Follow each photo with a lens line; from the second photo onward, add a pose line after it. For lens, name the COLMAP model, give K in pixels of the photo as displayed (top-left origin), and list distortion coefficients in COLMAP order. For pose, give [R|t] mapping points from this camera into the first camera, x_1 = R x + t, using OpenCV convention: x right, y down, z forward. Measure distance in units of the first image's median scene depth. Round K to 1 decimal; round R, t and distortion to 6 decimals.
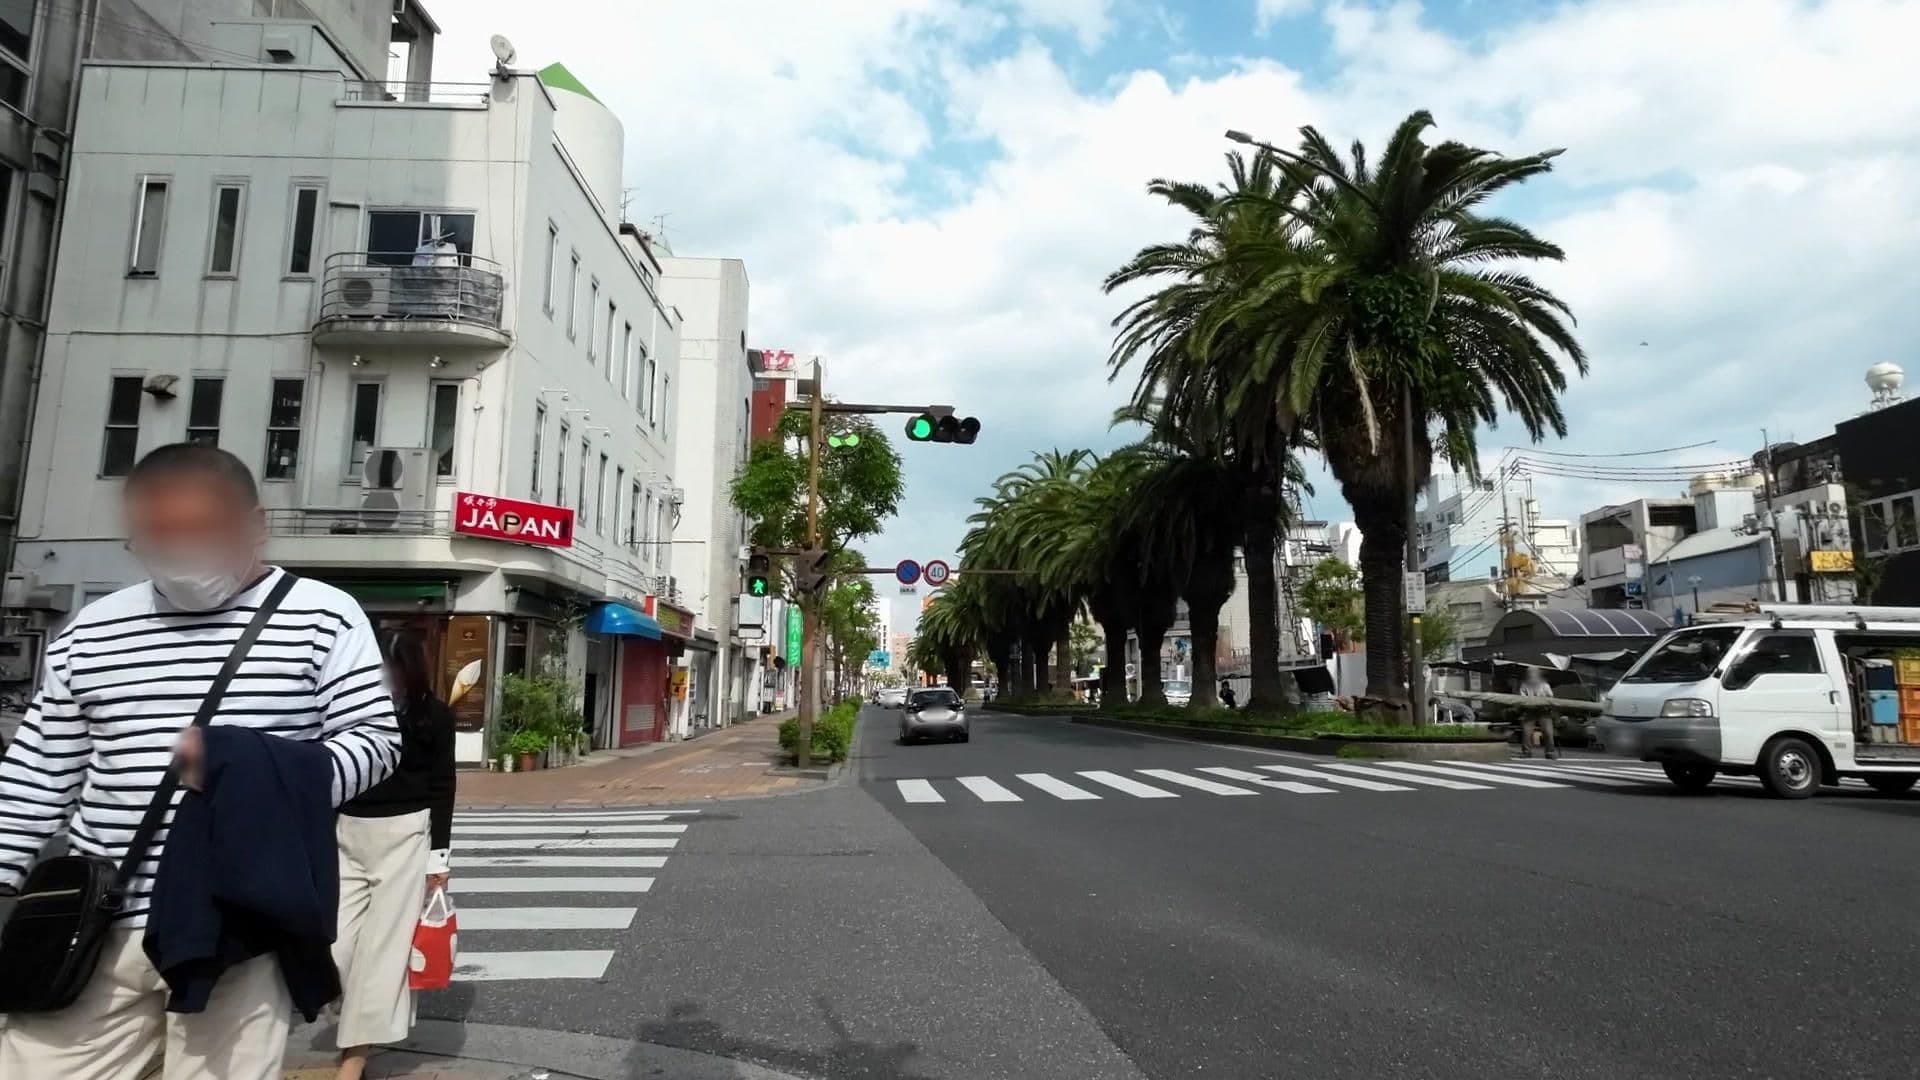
lens RADIAL K [[1042.8, 0, 960.0], [0, 1042.8, 540.0], [0, 0, 1]] dist [0.001571, -0.000002]
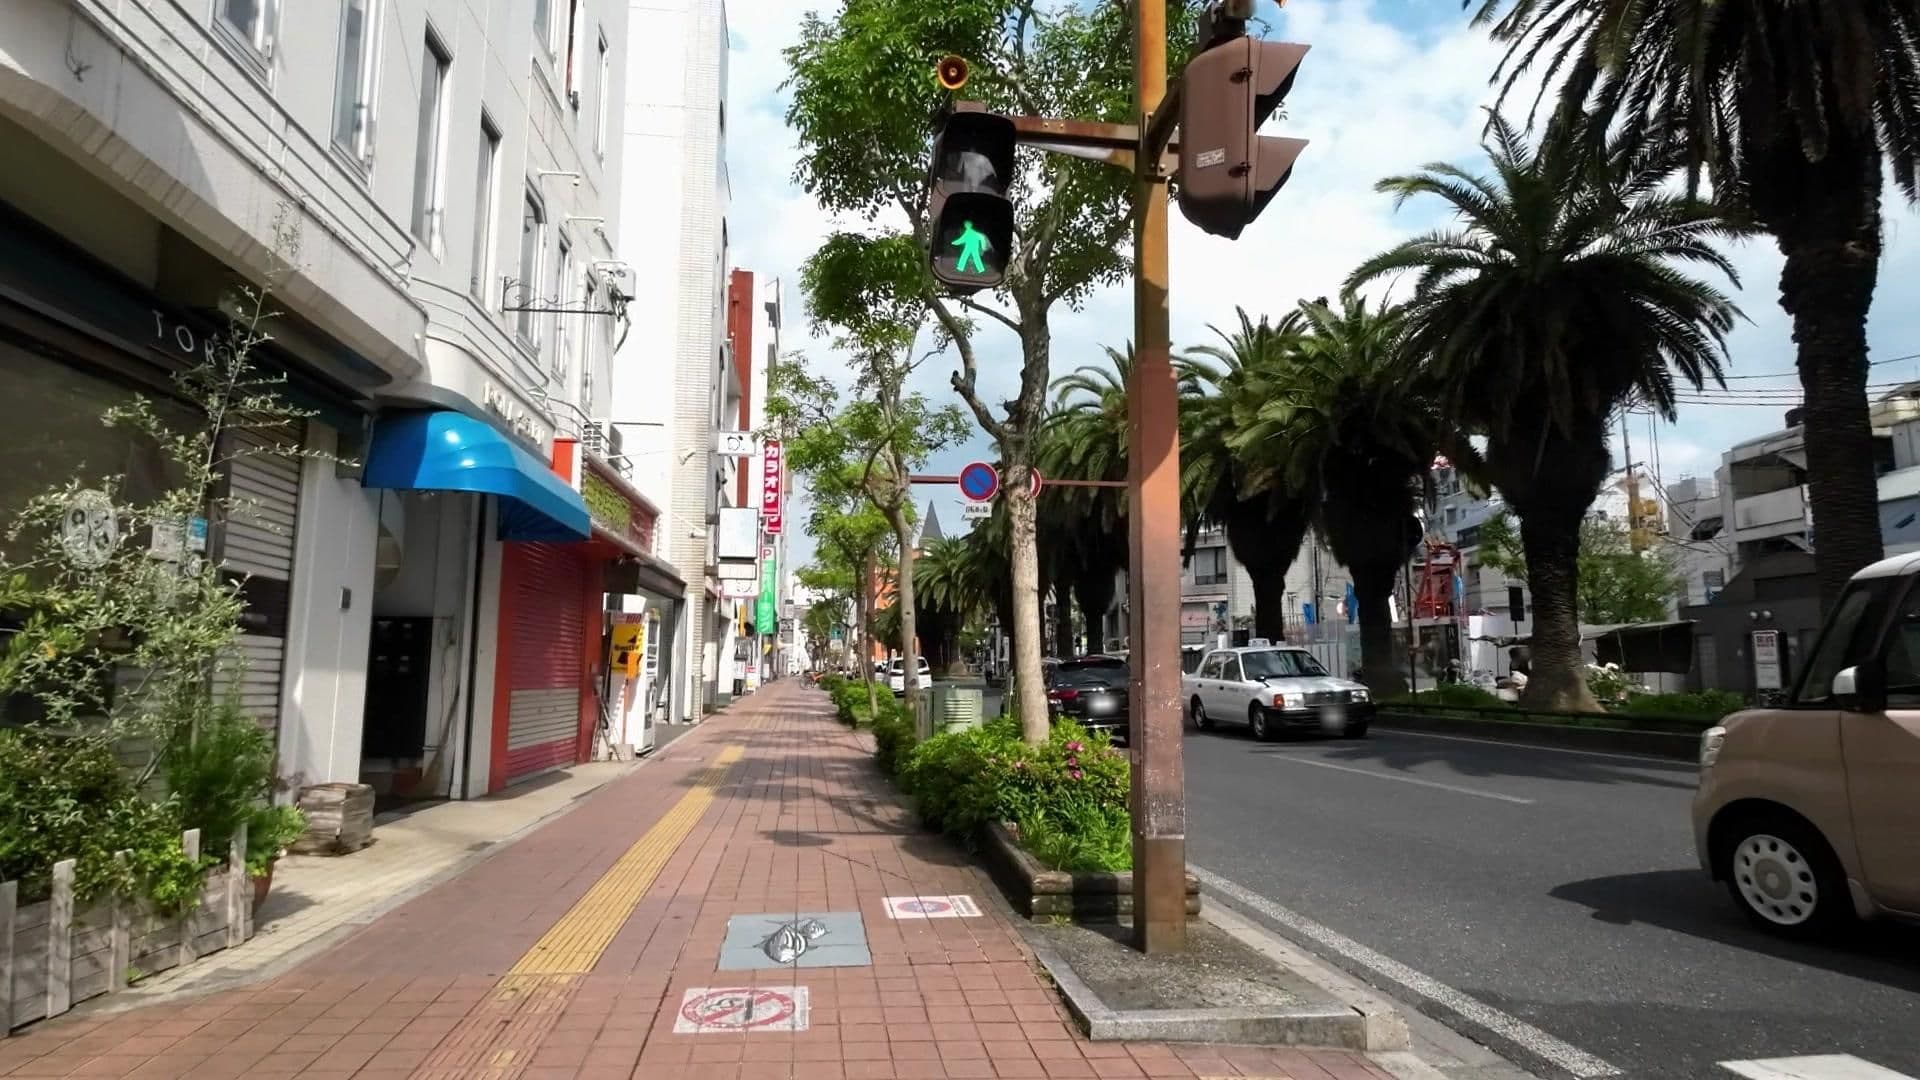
lens RADIAL K [[1042.8, 0, 960.0], [0, 1042.8, 540.0], [0, 0, 1]] dist [0.001571, -0.000002]
pose [[0.998255, 0.006394, 0.058708, -0.132967], [-0.007731, 0.999715, 0.022580, 0.070481], [-0.058547, -0.022995, 0.998020, 0.467602]]
